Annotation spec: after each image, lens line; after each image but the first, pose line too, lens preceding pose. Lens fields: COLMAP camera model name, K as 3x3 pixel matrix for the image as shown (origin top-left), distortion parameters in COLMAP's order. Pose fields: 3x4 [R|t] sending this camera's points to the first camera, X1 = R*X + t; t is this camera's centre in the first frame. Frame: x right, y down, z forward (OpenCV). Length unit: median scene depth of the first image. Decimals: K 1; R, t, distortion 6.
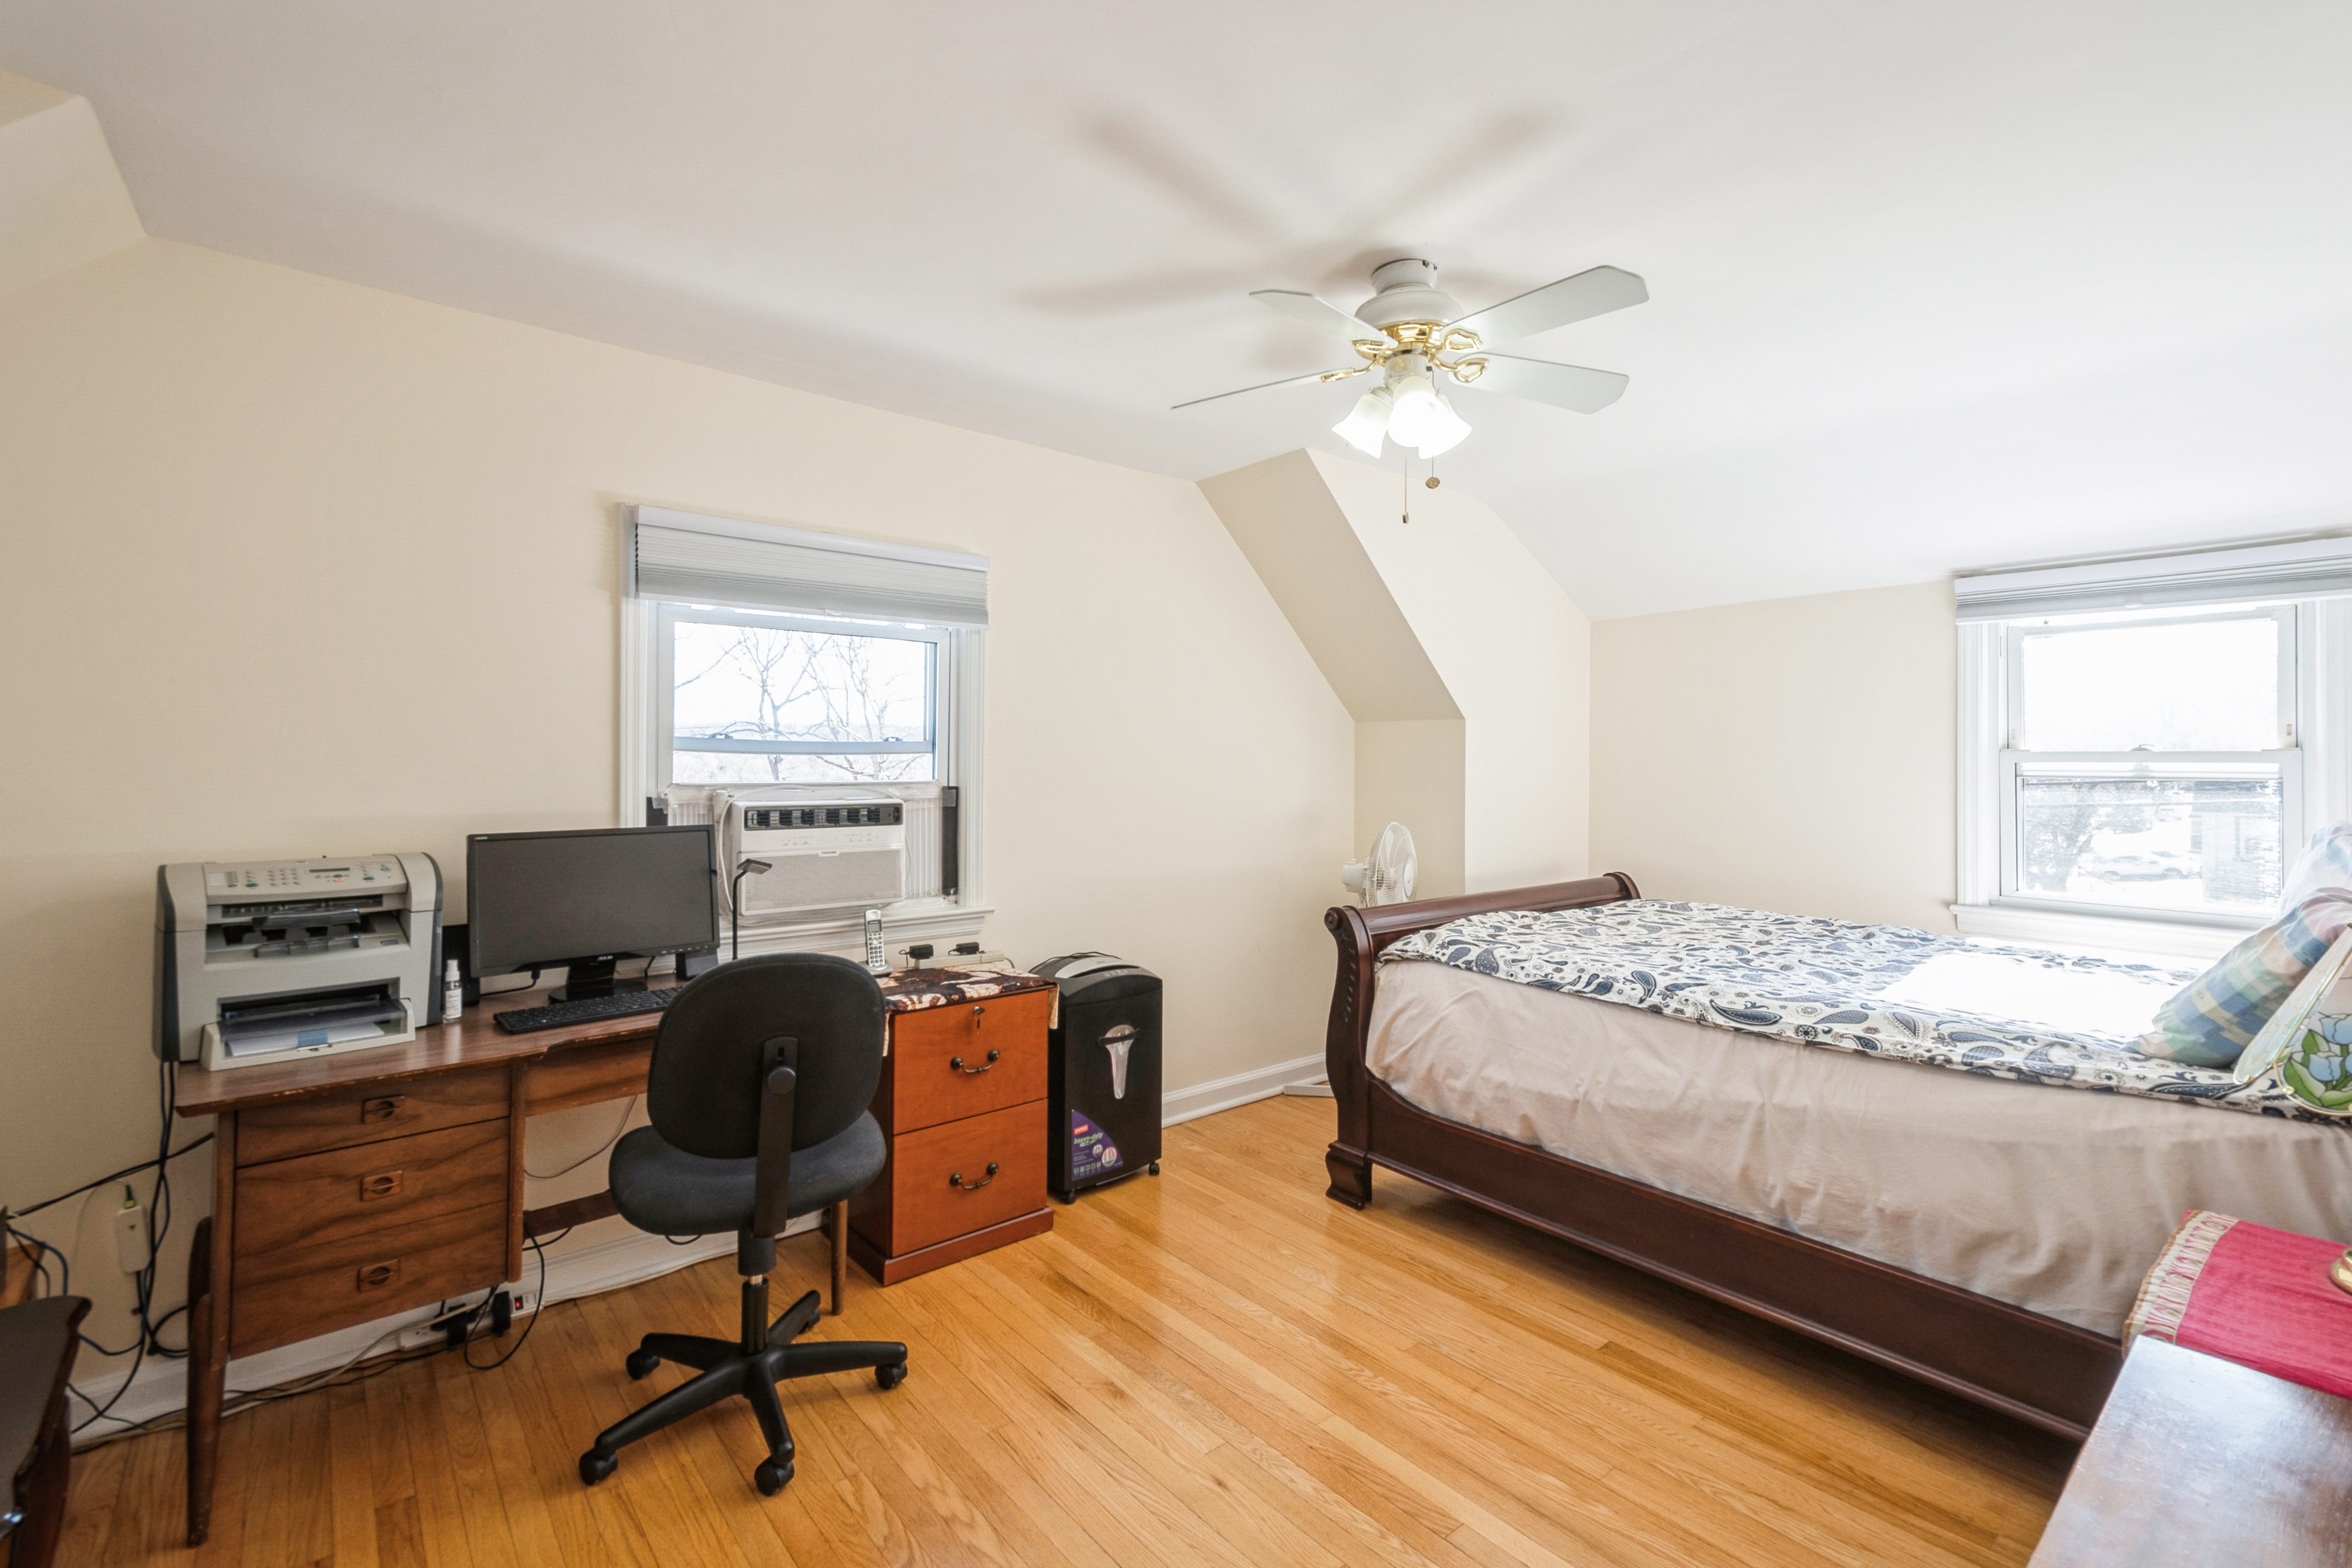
lens RADIAL K [[1051.9, 0, 1179.7], [0, 1051.9, 768.0], [0, 0, 1]] dist [0.010455, -0.002966]
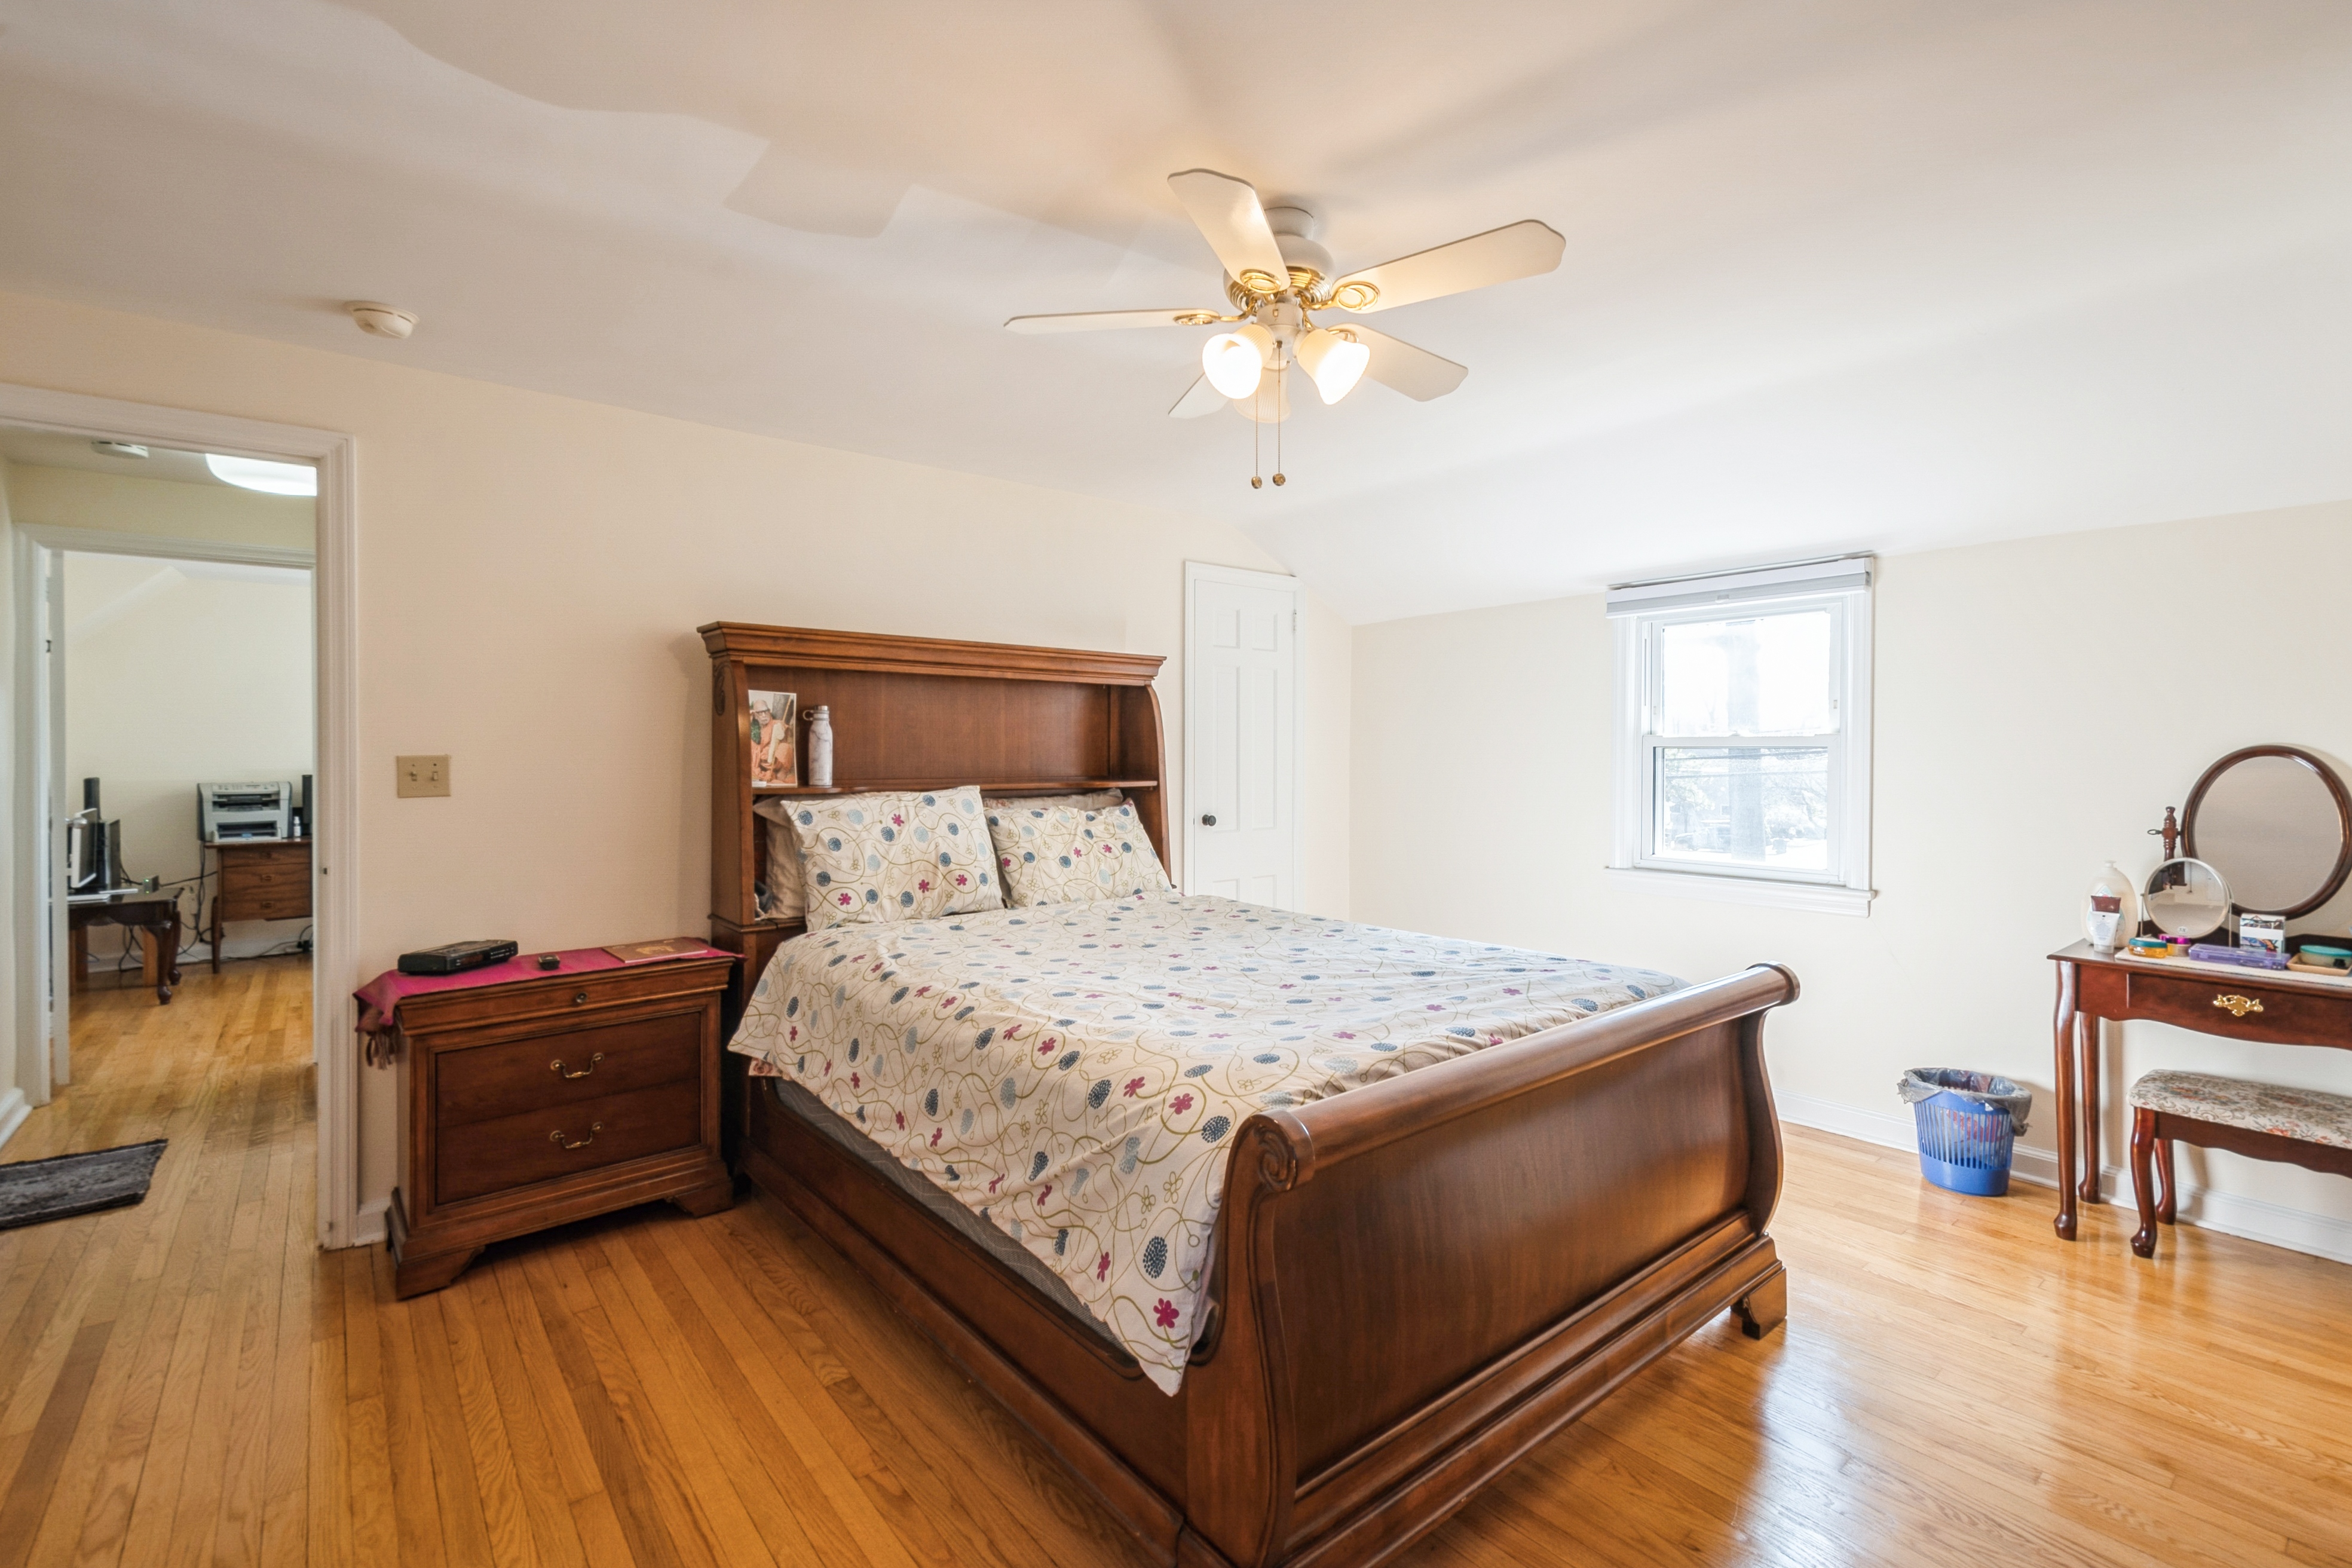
lens RADIAL K [[1051.9, 0, 1171.8], [0, 1051.9, 772.4], [0, 0, 1]] dist [0.010455, -0.002966]
pose [[0.999822, -0.012585, -0.014021, 1.936997], [0.012837, 0.999755, 0.018049, 0.037594], [0.013790, -0.018225, 0.999739, -2.063946]]
